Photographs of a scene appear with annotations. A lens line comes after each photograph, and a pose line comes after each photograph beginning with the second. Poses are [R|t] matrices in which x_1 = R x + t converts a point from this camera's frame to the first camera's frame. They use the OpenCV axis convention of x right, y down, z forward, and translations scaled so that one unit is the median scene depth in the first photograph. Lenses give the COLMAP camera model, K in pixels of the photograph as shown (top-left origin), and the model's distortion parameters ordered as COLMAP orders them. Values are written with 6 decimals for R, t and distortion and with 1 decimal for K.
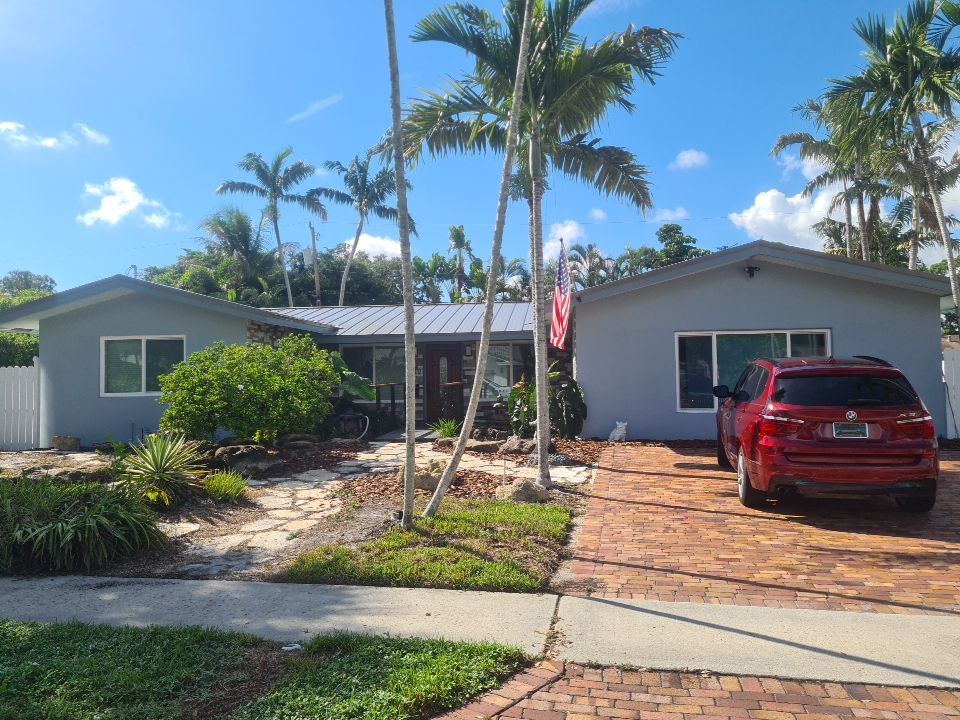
lens RADIAL K [[715.5, 0, 476.0], [0, 715.5, 357.7], [0, 0, 1]] dist [0.030483, -0.003246]
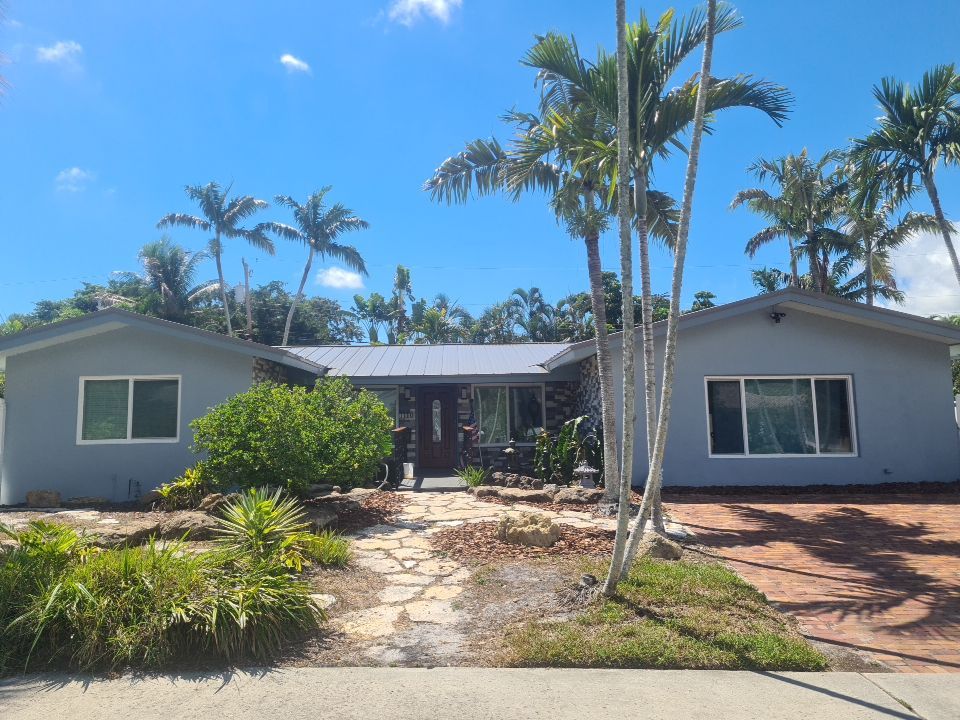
lens RADIAL K [[715.5, 0, 470.2], [0, 715.5, 342.1], [0, 0, 1]] dist [0.030483, -0.003246]
pose [[0.990565, 0.015627, 0.136148, -0.100476], [-0.004534, 0.996670, -0.081412, -0.000485], [-0.136967, 0.080027, 0.987338, 0.031369]]
